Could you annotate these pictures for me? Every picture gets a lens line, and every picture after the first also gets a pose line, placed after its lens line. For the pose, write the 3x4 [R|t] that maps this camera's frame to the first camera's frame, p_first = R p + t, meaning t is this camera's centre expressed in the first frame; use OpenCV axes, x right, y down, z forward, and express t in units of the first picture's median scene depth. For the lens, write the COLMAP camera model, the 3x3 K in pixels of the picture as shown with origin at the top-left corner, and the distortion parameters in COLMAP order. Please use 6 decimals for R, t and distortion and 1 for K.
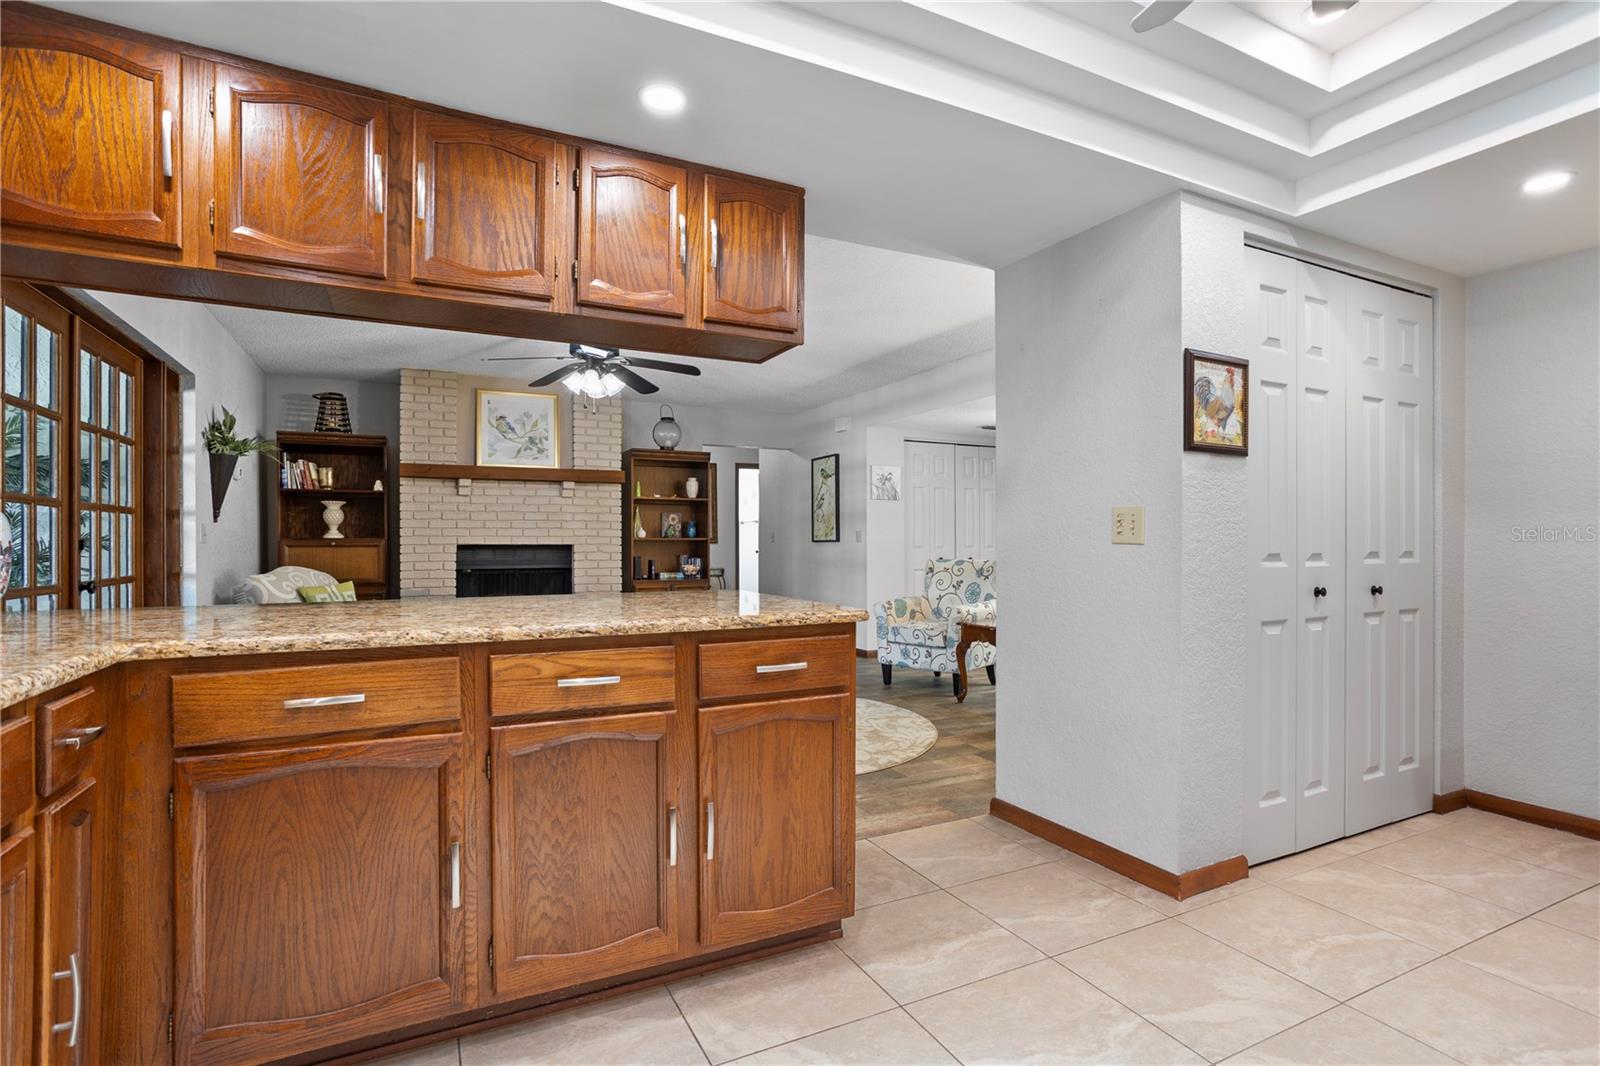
lens RADIAL K [[780.6, 0, 803.1], [0, 780.6, 536.9], [0, 0, 1]] dist [-0.048086, 0.028302]
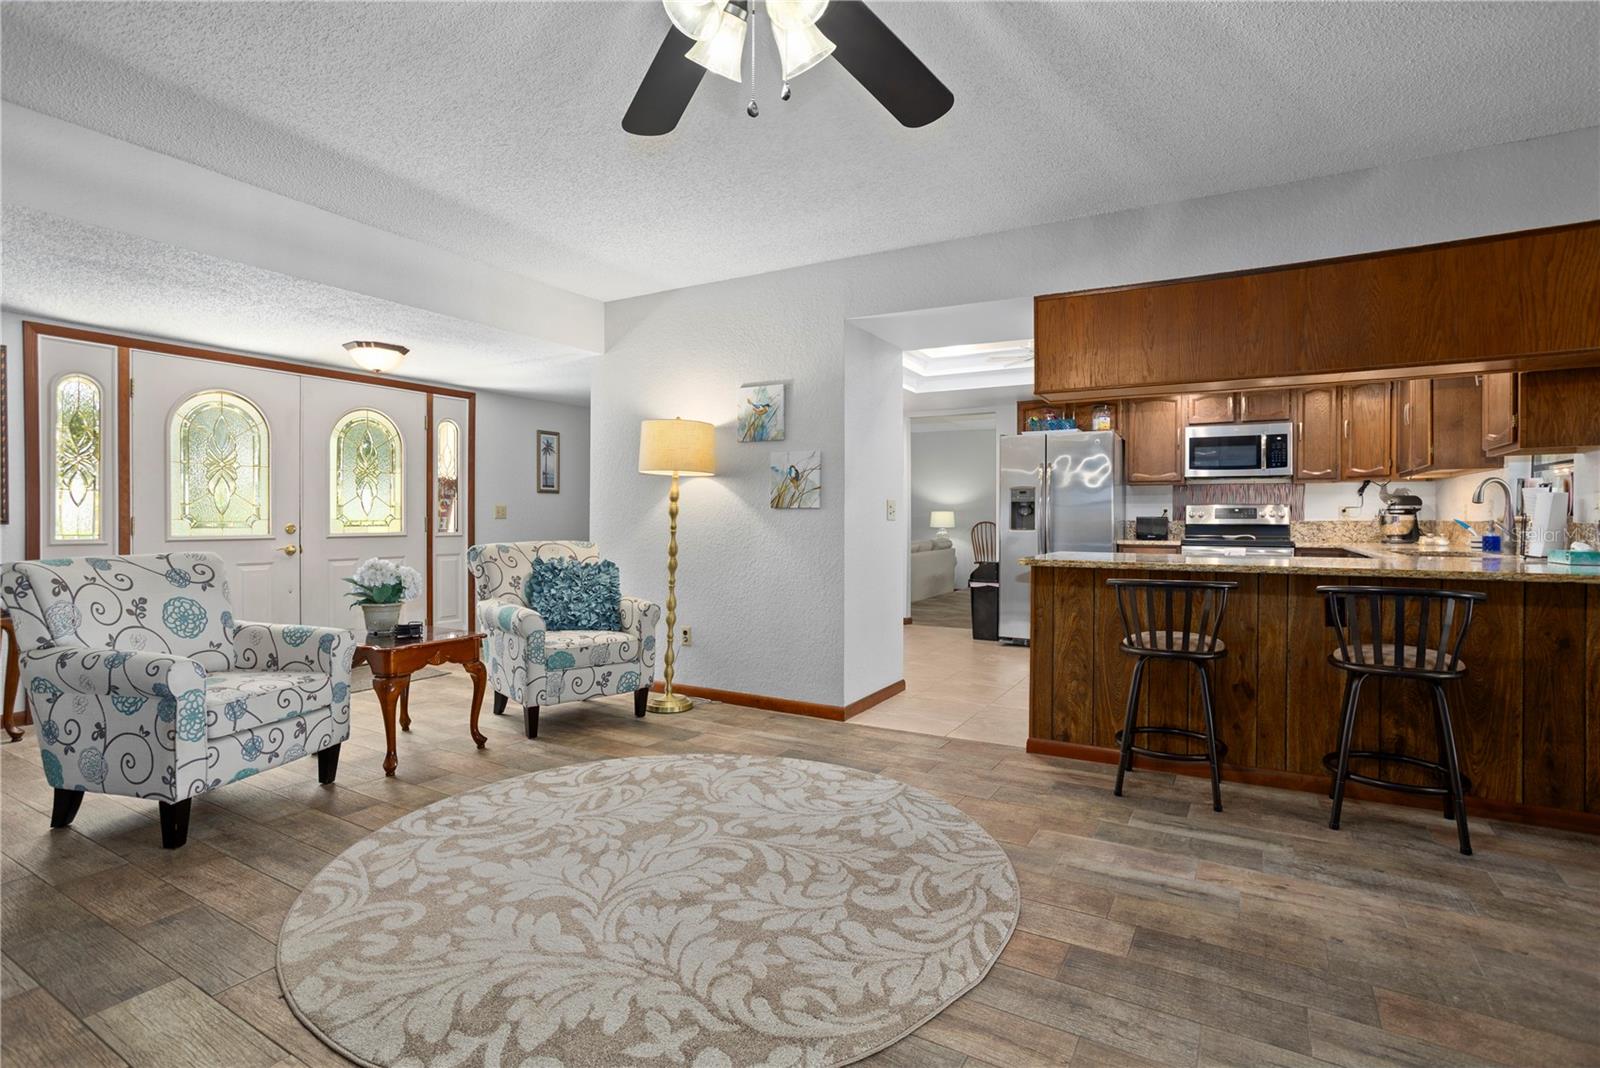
lens RADIAL K [[780.6, 0, 807.7], [0, 780.6, 523.2], [0, 0, 1]] dist [-0.048086, 0.028302]
pose [[-0.541441, -0.006298, 0.840715, -0.589764], [0.000724, 0.999968, 0.007958, 0.006767], [-0.840738, 0.004917, -0.541419, 1.245294]]
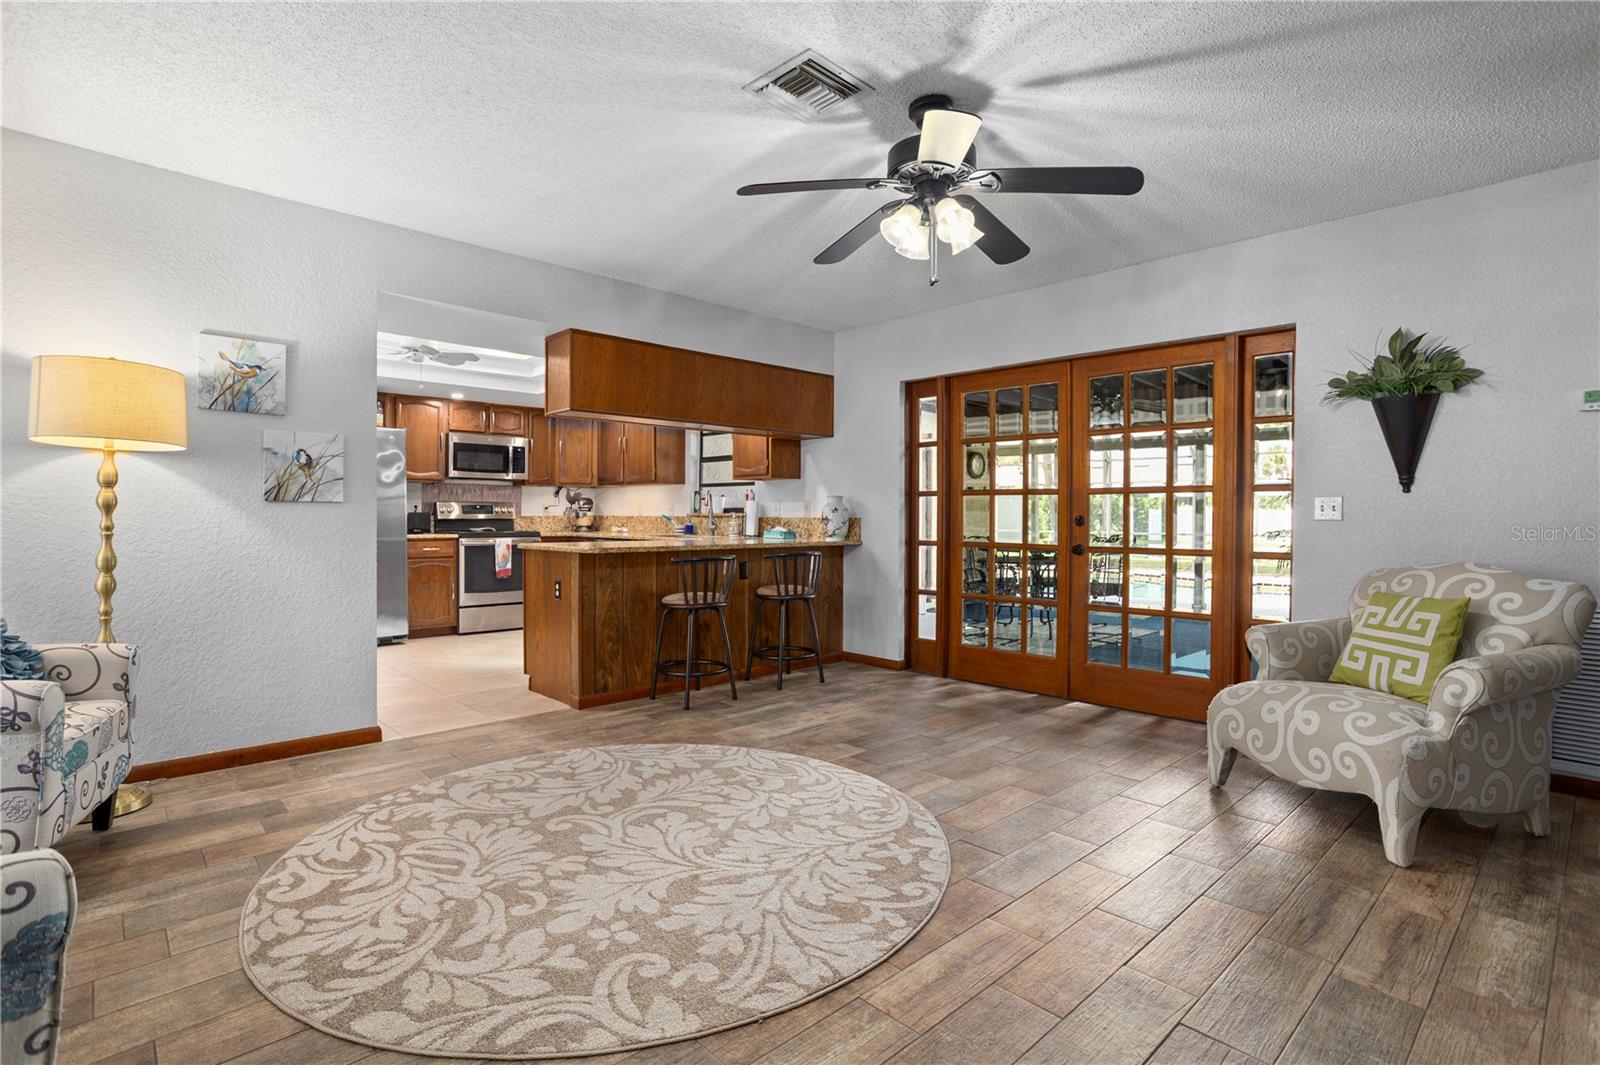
lens RADIAL K [[780.6, 0, 804.4], [0, 780.6, 521.3], [0, 0, 1]] dist [-0.048086, 0.028302]
pose [[-0.955449, -0.002572, -0.295145, -0.021196], [-0.006024, 0.999924, 0.010788, 0.004186], [0.295095, 0.012085, -0.955392, 1.623821]]
